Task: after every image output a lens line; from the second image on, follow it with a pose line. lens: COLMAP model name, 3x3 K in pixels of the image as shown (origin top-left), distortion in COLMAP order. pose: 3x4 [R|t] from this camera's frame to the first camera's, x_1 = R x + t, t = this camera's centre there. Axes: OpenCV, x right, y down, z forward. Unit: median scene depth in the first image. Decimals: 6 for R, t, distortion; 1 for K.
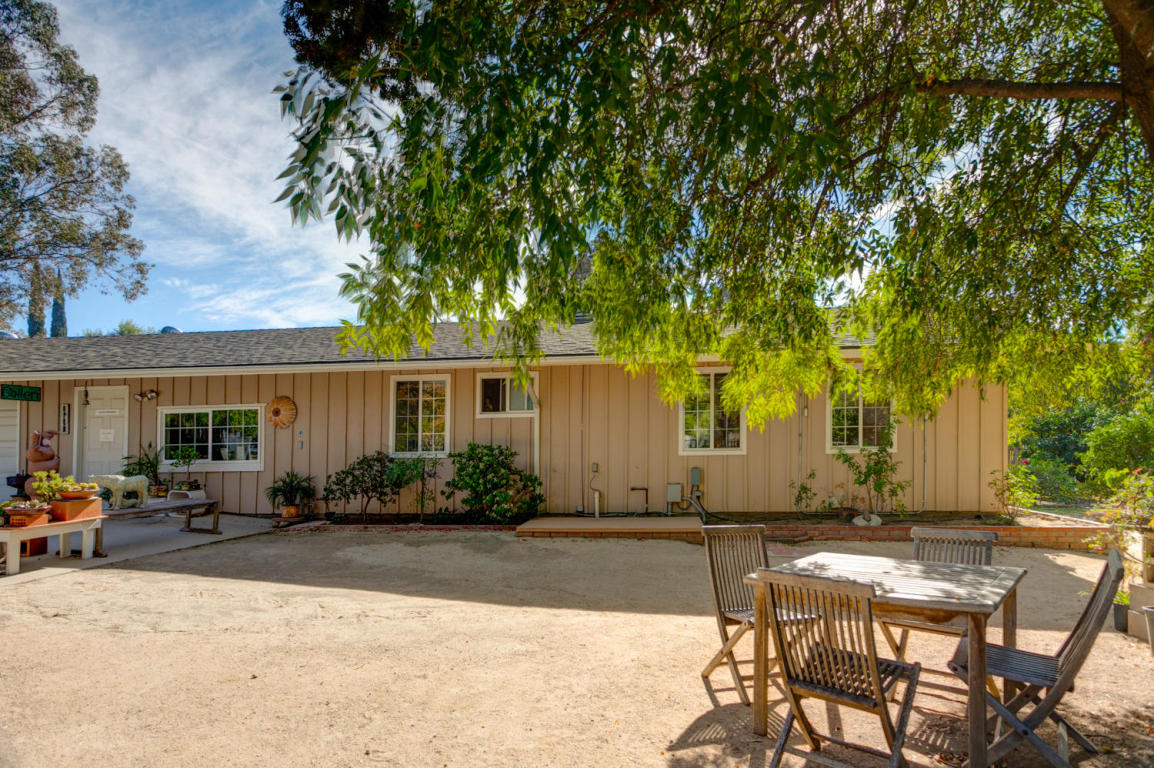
lens RADIAL K [[632.2, 0, 578.1], [0, 632.2, 410.4], [0, 0, 1]] dist [0.031630, -0.013520]
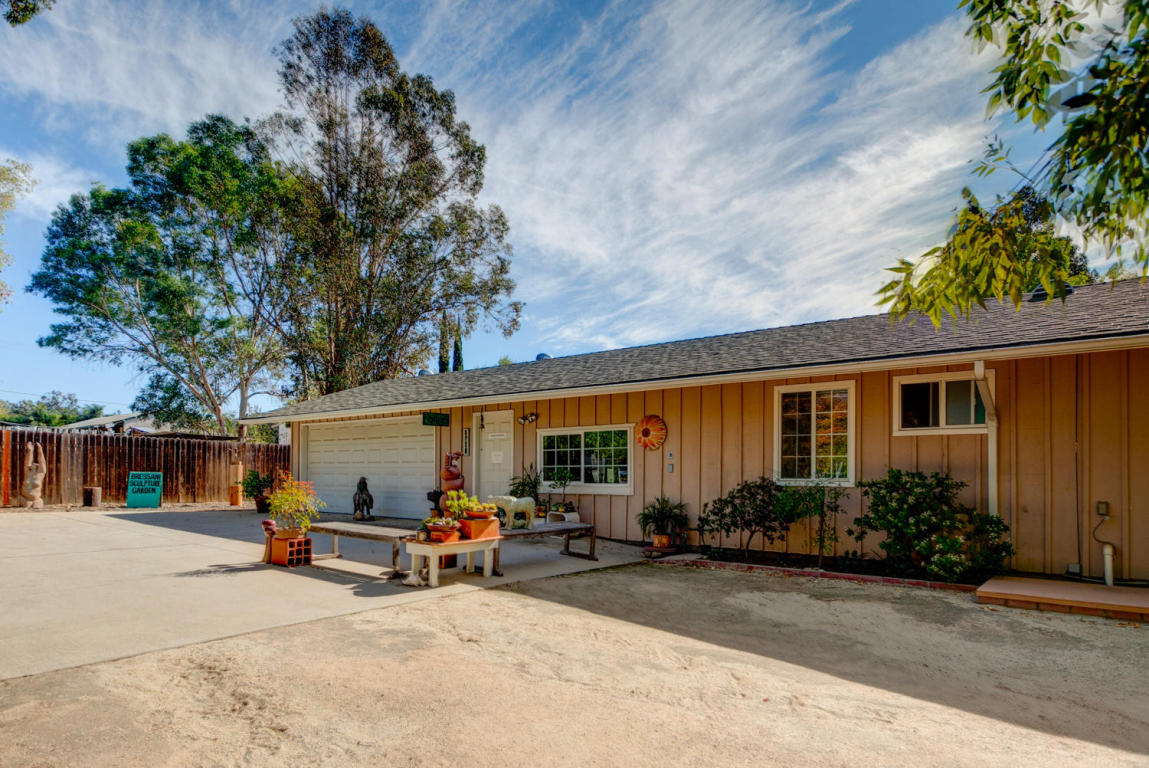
lens RADIAL K [[658.1, 0, 574.5], [0, 658.1, 403.8], [0, 0, 1]] dist [-0.000624, 0.000966]
pose [[0.875893, -0.036853, -0.481096, -0.108049], [0.017286, 0.998836, -0.045042, 0.002647], [0.482195, 0.031136, 0.875510, 0.113594]]
